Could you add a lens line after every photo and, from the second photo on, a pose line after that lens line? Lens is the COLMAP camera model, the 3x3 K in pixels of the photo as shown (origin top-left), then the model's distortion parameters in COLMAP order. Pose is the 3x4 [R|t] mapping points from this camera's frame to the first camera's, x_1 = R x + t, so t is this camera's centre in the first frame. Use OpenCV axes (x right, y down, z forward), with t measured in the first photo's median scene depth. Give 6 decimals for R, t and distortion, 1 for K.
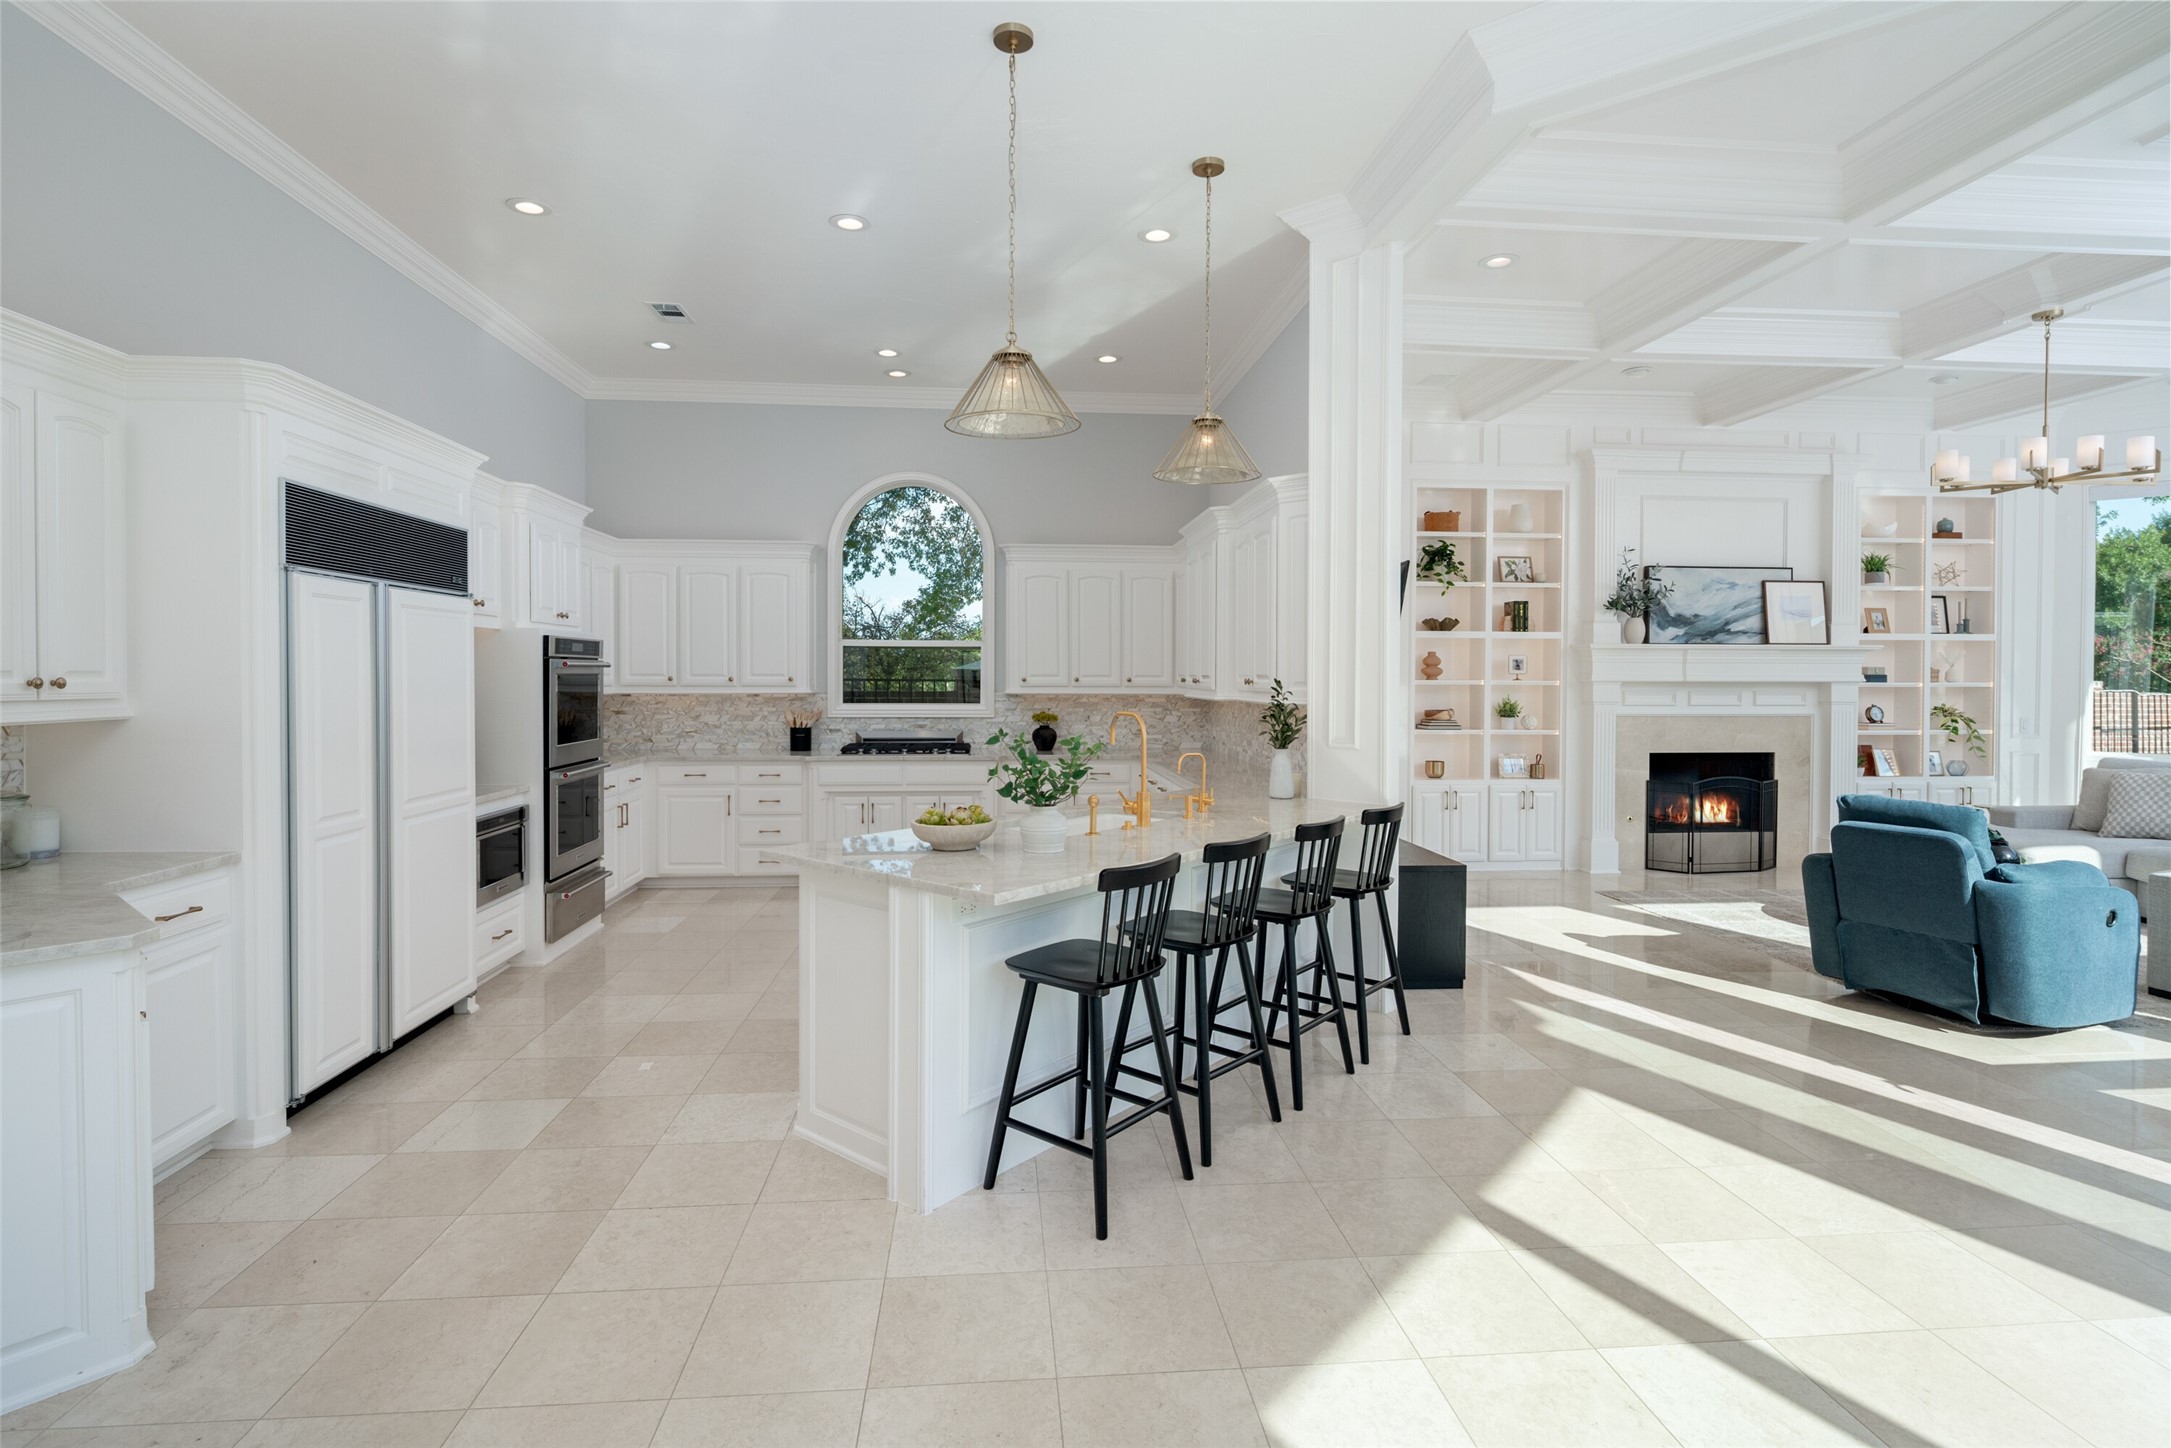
lens RADIAL K [[1059.1, 0, 1085.4], [0, 1059.1, 694.9], [0, 0, 1]] dist [0.004927, -0.002682]
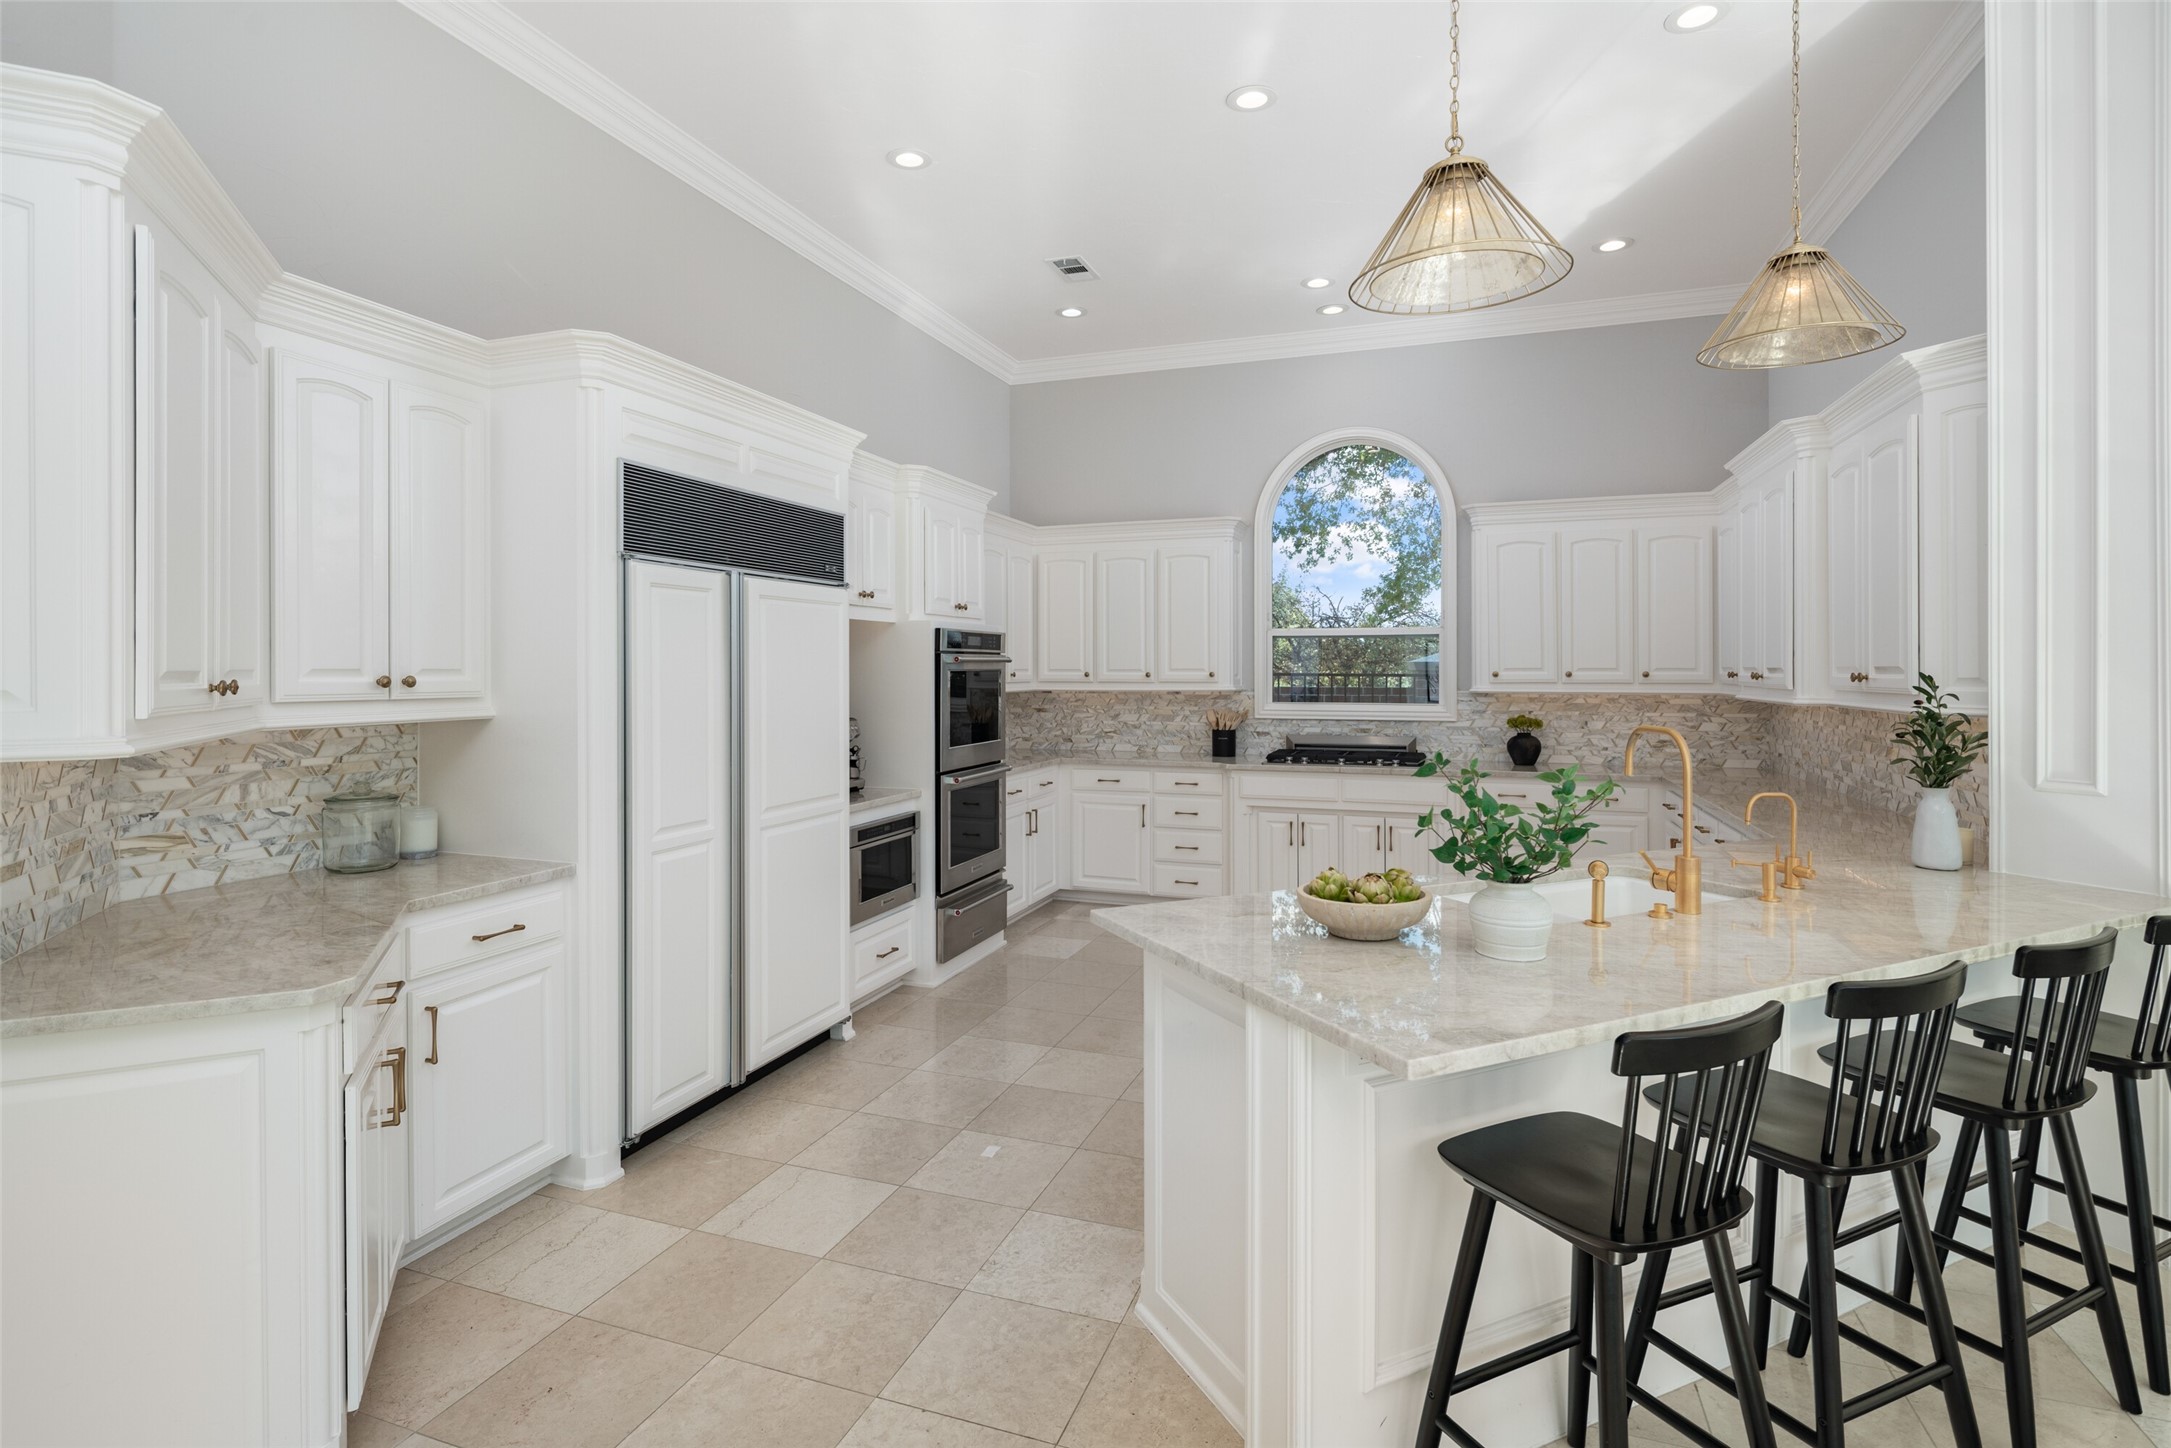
lens RADIAL K [[1059.1, 0, 1091.7], [0, 1059.1, 669.4], [0, 0, 1]] dist [0.004927, -0.002682]
pose [[0.908092, -0.004350, -0.418749, -0.000774], [-0.003484, 0.999833, -0.017942, -0.003365], [0.418757, 0.017751, 0.907925, 0.172458]]
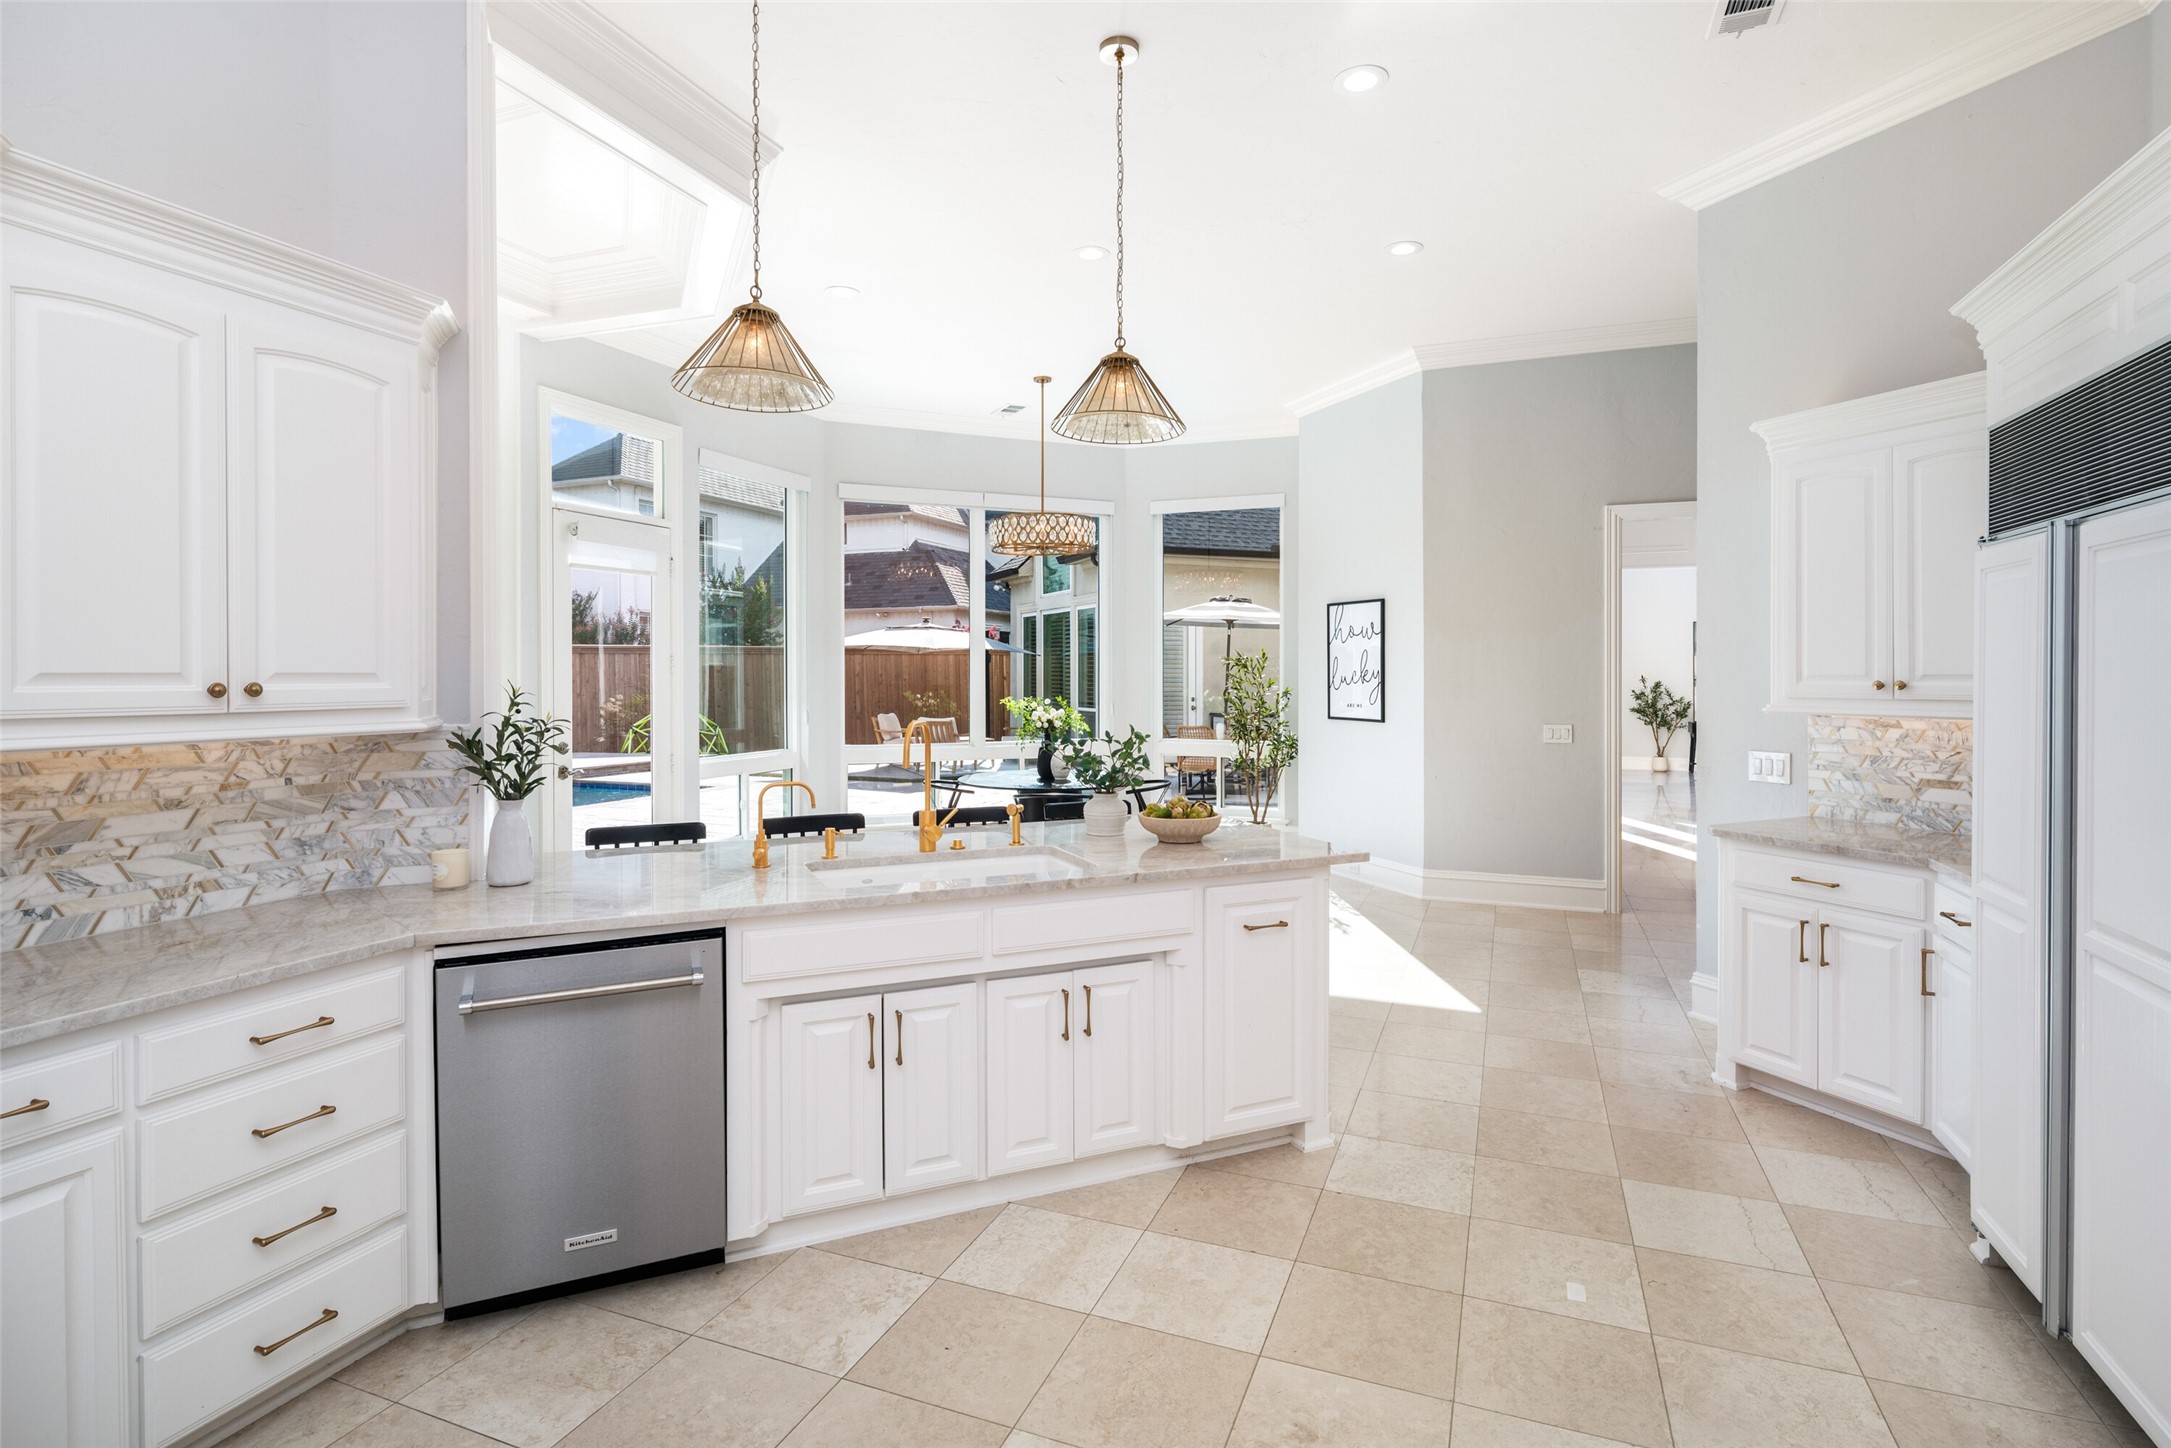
lens RADIAL K [[1076.8, 0, 1068.0], [0, 1076.8, 682.3], [0, 0, 1]] dist [0.026039, 0.000100]
pose [[-0.882200, -0.008752, 0.470794, -0.271799], [0.002536, 0.999724, 0.023338, -0.018045], [-0.470868, 0.021783, -0.881935, 1.030550]]
